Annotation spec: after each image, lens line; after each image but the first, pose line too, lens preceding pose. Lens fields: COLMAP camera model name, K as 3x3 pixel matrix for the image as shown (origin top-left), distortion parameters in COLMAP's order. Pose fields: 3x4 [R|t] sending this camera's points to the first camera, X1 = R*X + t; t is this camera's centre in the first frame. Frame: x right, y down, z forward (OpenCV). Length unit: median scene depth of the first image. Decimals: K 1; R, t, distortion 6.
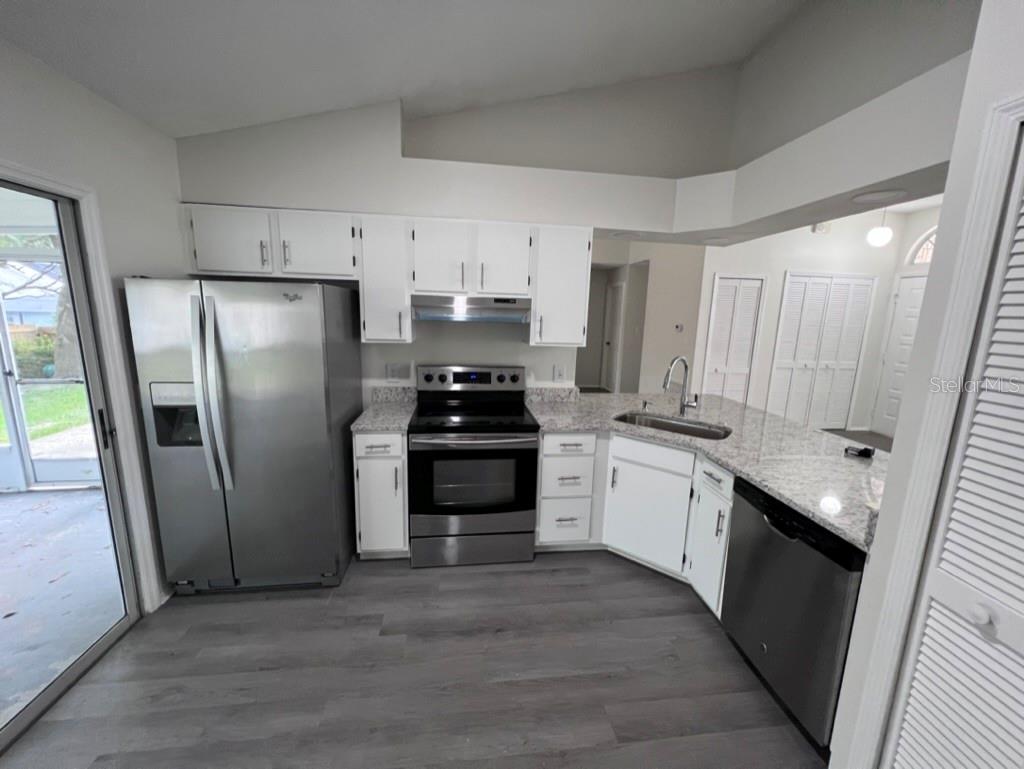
lens RADIAL K [[412.3, 0, 515.2], [0, 412.3, 384.5], [0, 0, 1]] dist [-0.002081, 0.000292]
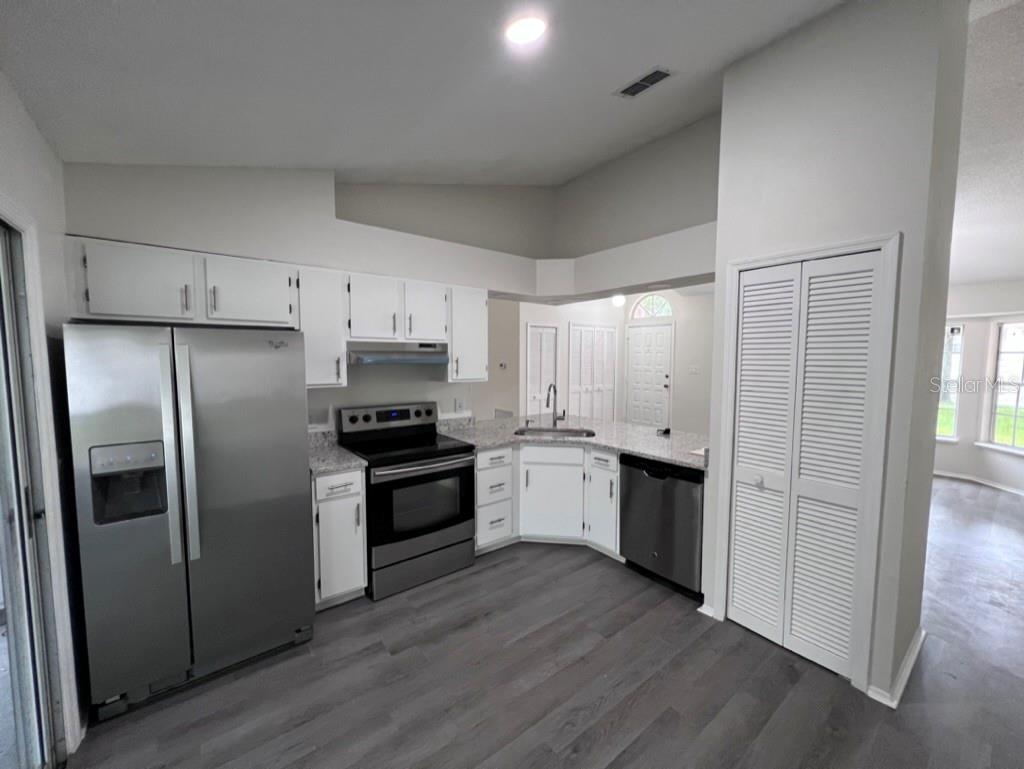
lens RADIAL K [[412.3, 0, 514.5], [0, 412.3, 384.2], [0, 0, 1]] dist [-0.002081, 0.000292]
pose [[0.855650, -0.061096, 0.513937, -0.461503], [0.114841, 0.990666, -0.073429, 0.022852], [-0.504654, 0.121850, 0.854680, -0.128851]]
